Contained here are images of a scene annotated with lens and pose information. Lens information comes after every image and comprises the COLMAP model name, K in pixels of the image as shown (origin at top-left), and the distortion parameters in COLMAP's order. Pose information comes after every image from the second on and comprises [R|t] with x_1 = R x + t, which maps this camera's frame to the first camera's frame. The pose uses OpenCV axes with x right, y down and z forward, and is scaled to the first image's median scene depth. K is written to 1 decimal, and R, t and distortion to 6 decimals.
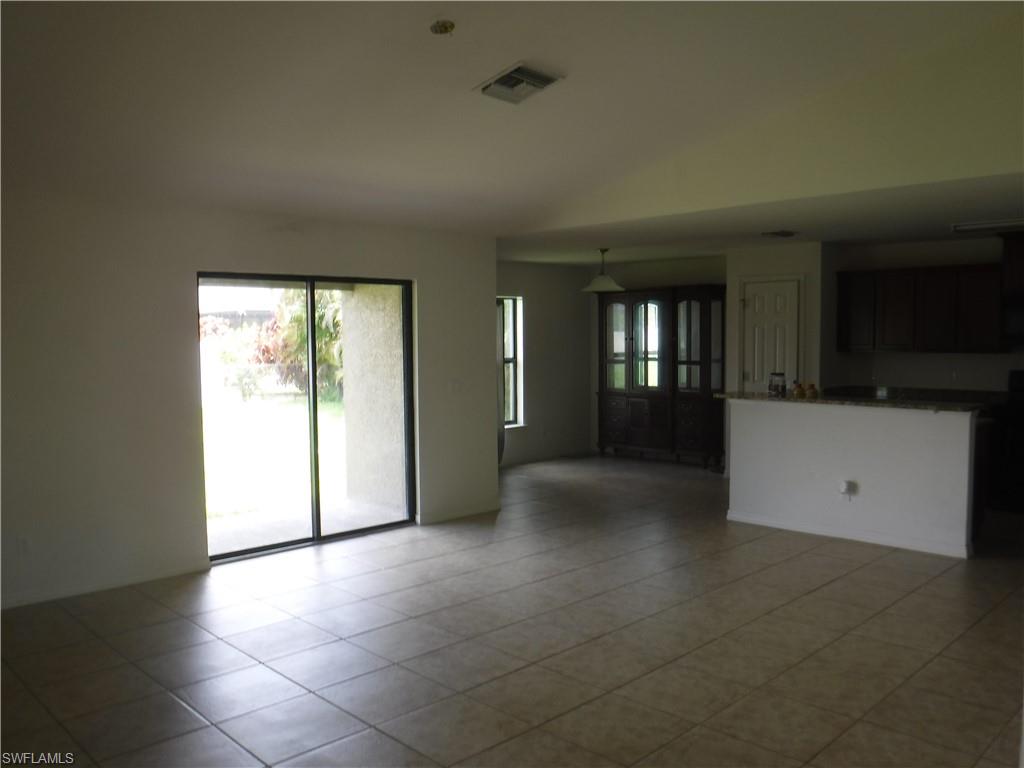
lens RADIAL K [[837.1, 0, 510.9], [0, 837.1, 382.2], [0, 0, 1]] dist [-0.075458, 0.007084]
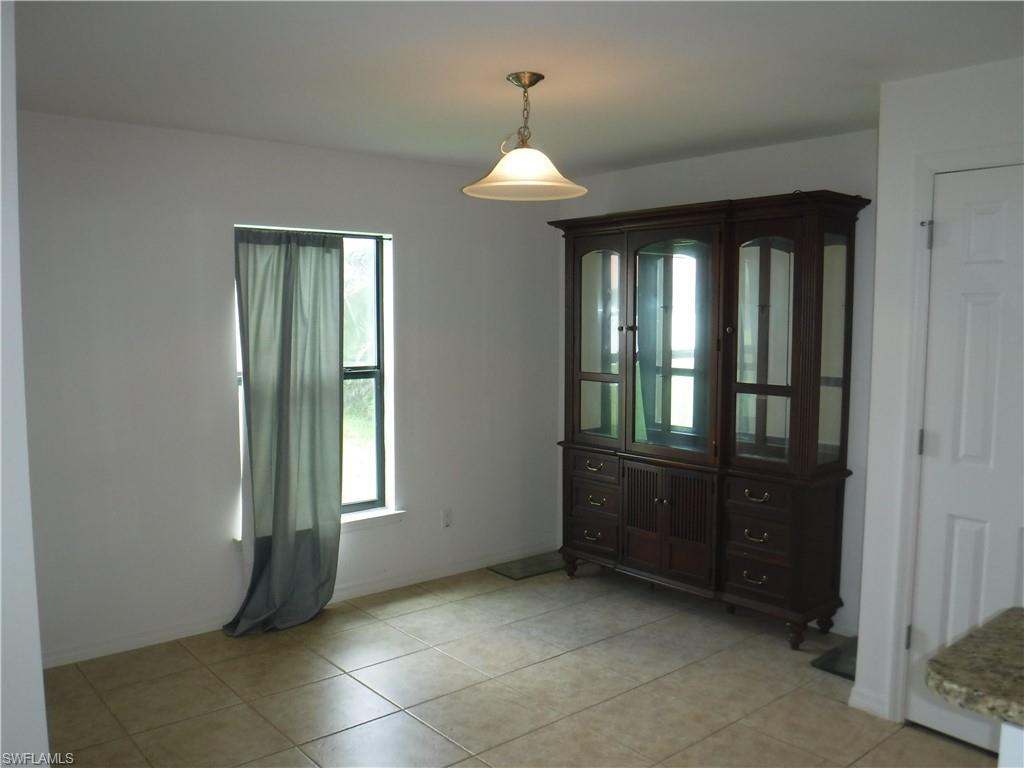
lens RADIAL K [[837.1, 0, 514.2], [0, 837.1, 387.5], [0, 0, 1]] dist [-0.075458, 0.007084]
pose [[0.997488, 0.017056, -0.068754, 0.112729], [-0.015434, 0.999591, 0.024062, -0.030120], [0.069137, -0.022941, 0.997343, 0.550646]]
